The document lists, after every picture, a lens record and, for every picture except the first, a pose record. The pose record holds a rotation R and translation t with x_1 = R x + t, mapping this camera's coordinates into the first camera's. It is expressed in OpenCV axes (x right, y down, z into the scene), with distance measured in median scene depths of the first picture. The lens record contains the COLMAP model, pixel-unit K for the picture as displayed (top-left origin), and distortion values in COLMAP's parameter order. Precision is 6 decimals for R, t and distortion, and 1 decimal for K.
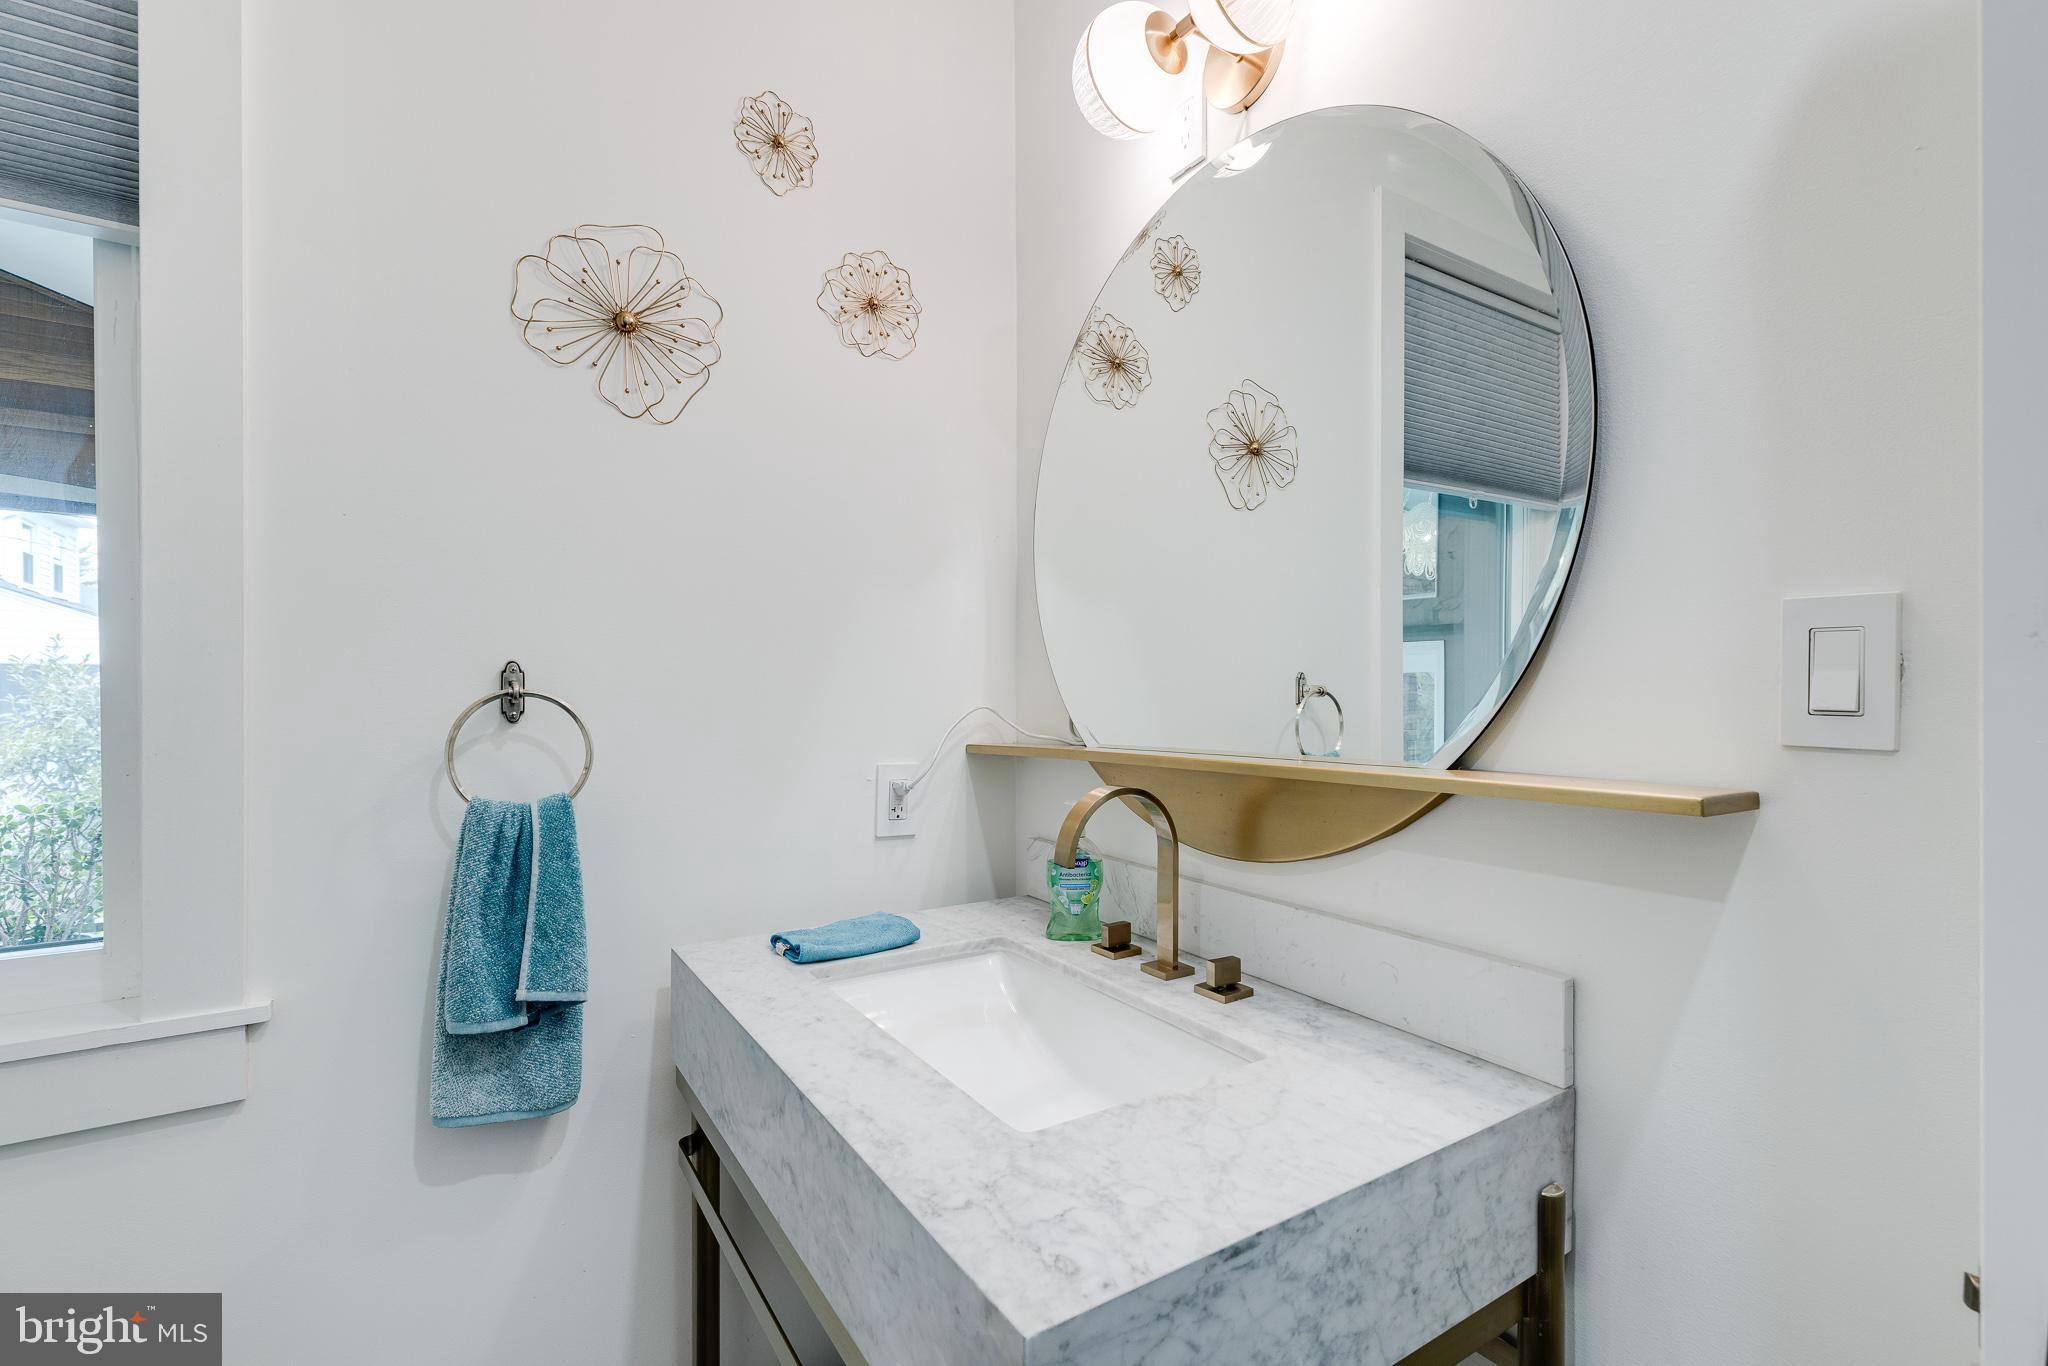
lens RADIAL K [[928.3, 0, 1044.3], [0, 928.3, 690.3], [0, 0, 1]] dist [0.004463, -0.001757]
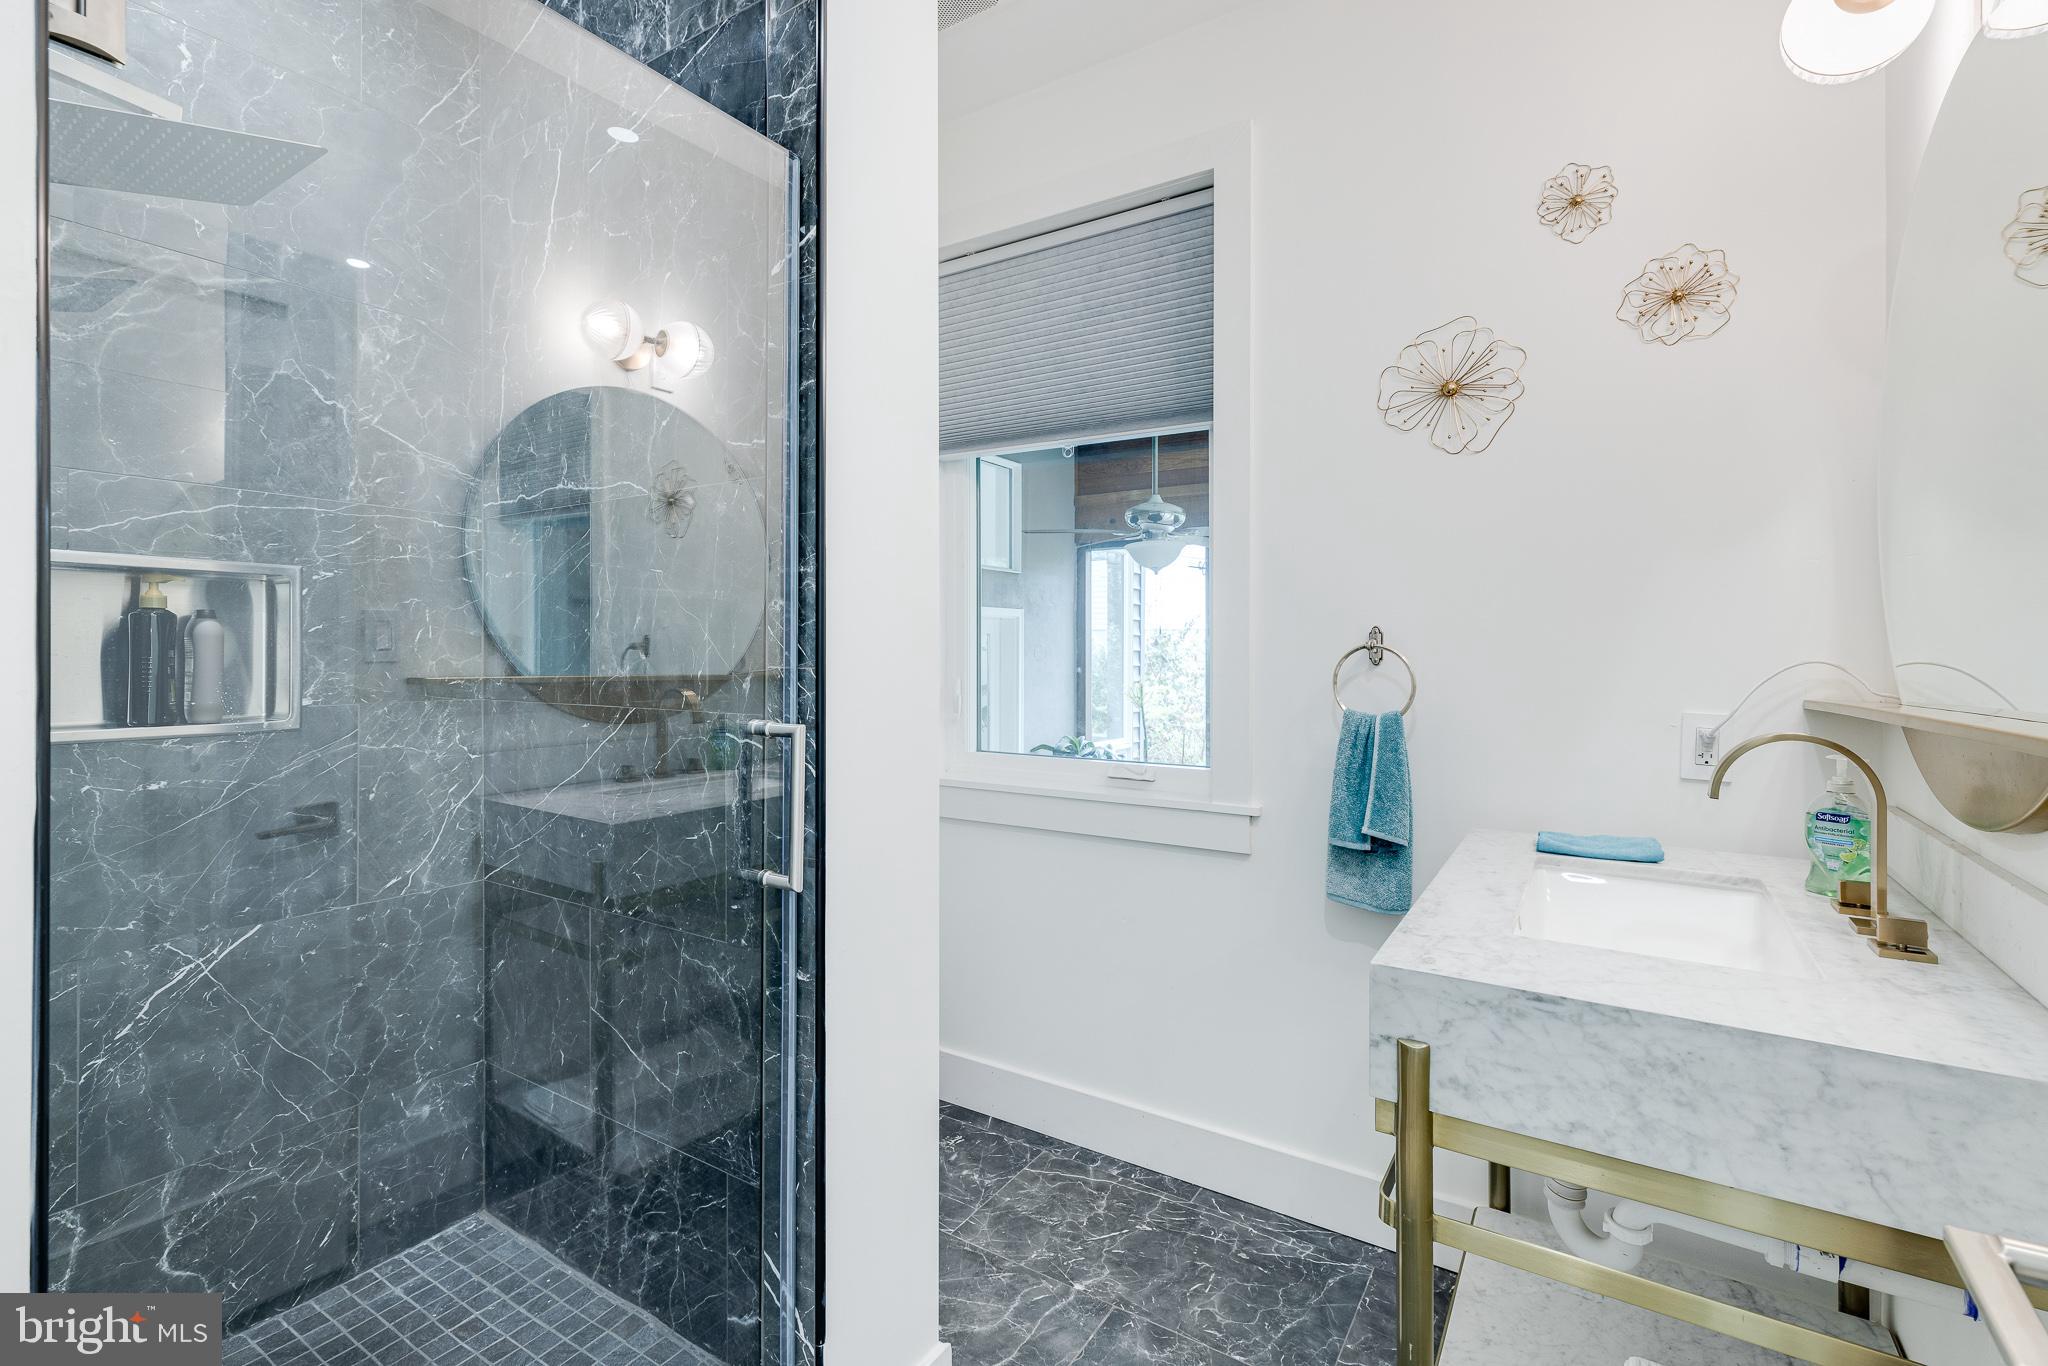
lens RADIAL K [[928.3, 0, 1015.6], [0, 928.3, 666.3], [0, 0, 1]] dist [0.004463, -0.001757]
pose [[0.408855, 0.016165, -0.912456, 0.644517], [-0.004343, 0.999866, 0.015767, 0.014673], [0.912589, -0.002484, 0.408870, -0.220468]]
